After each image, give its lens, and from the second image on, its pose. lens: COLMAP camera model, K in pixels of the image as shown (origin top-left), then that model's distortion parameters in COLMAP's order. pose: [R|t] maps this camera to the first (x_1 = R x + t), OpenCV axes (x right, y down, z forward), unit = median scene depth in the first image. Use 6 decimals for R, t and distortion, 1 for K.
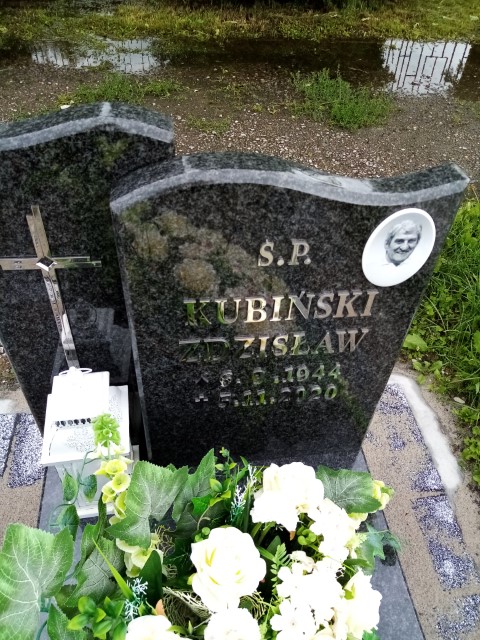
lens RADIAL K [[495.3, 0, 247.6], [0, 495.3, 320.0], [0, 0, 1]] dist [0.004753, -0.004079]
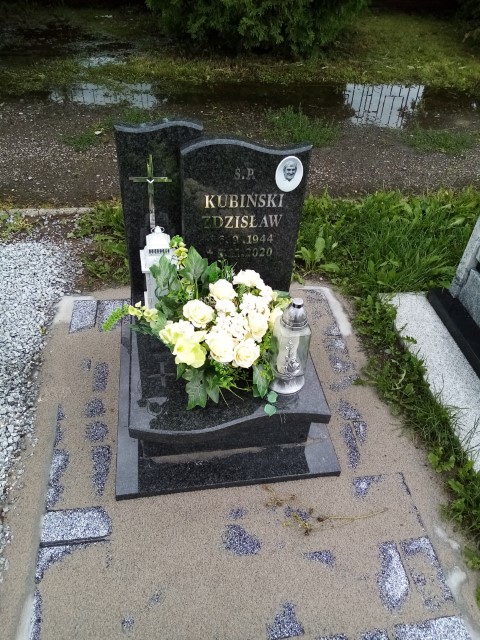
lens RADIAL K [[495.1, 0, 241.0], [0, 495.1, 329.6], [0, 0, 1]] dist [0.055952, -0.100683]
pose [[0.999883, -0.004622, 0.014558, 0.009038], [0.005319, 0.998822, -0.048228, 0.480870], [-0.014318, 0.048300, 0.998730, -0.935453]]
